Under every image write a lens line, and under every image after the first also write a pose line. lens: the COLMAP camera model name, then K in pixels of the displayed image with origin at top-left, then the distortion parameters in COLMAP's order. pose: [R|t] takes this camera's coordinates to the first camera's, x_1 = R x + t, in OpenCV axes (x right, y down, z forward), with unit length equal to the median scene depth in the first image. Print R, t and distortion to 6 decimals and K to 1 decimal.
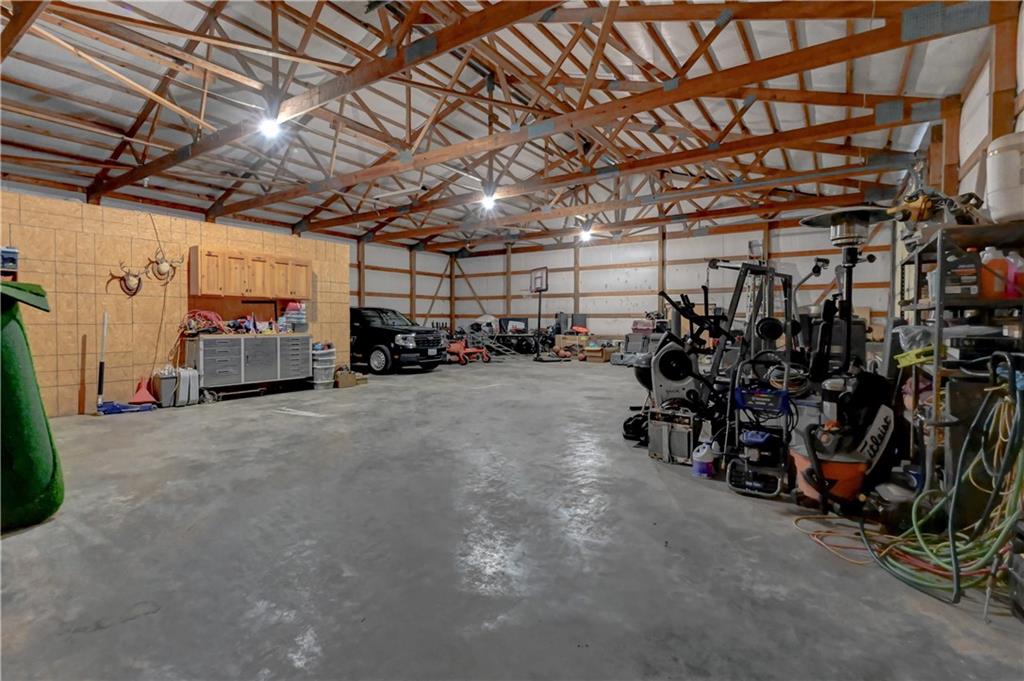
lens RADIAL K [[484.9, 0, 498.5], [0, 484.9, 320.9], [0, 0, 1]] dist [-0.000157, -0.000424]
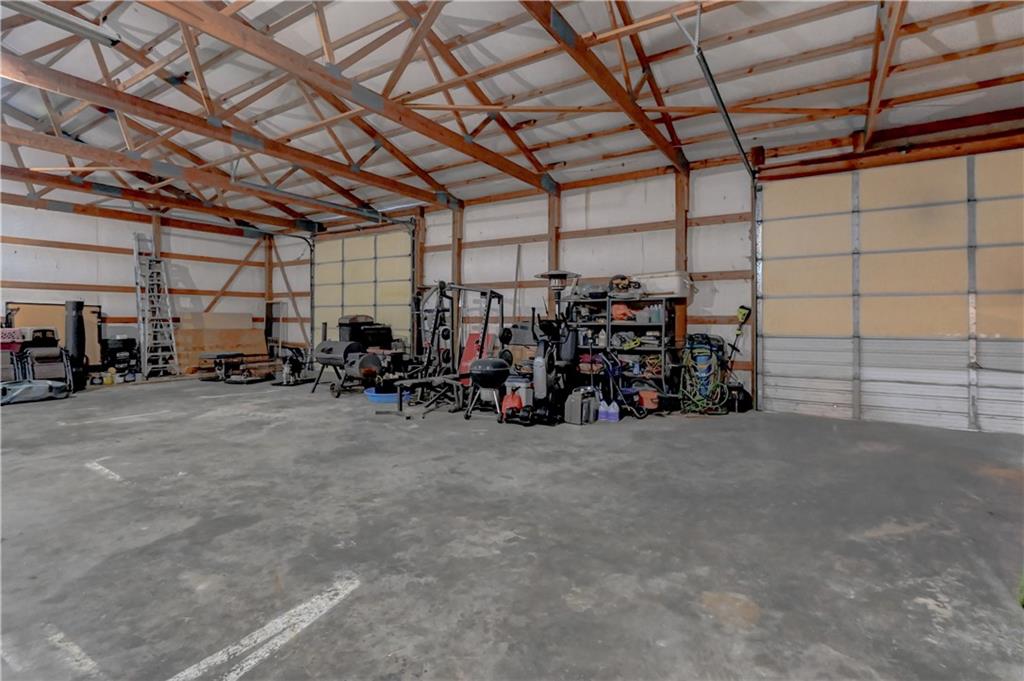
lens RADIAL K [[484.9, 0, 498.5], [0, 484.9, 320.9], [0, 0, 1]] dist [-0.000157, -0.000424]
pose [[-0.041414, -0.003120, 0.999137, -1.385556], [0.002241, 0.999992, 0.003216, -0.050322], [-0.999140, 0.002372, -0.041407, 1.579768]]
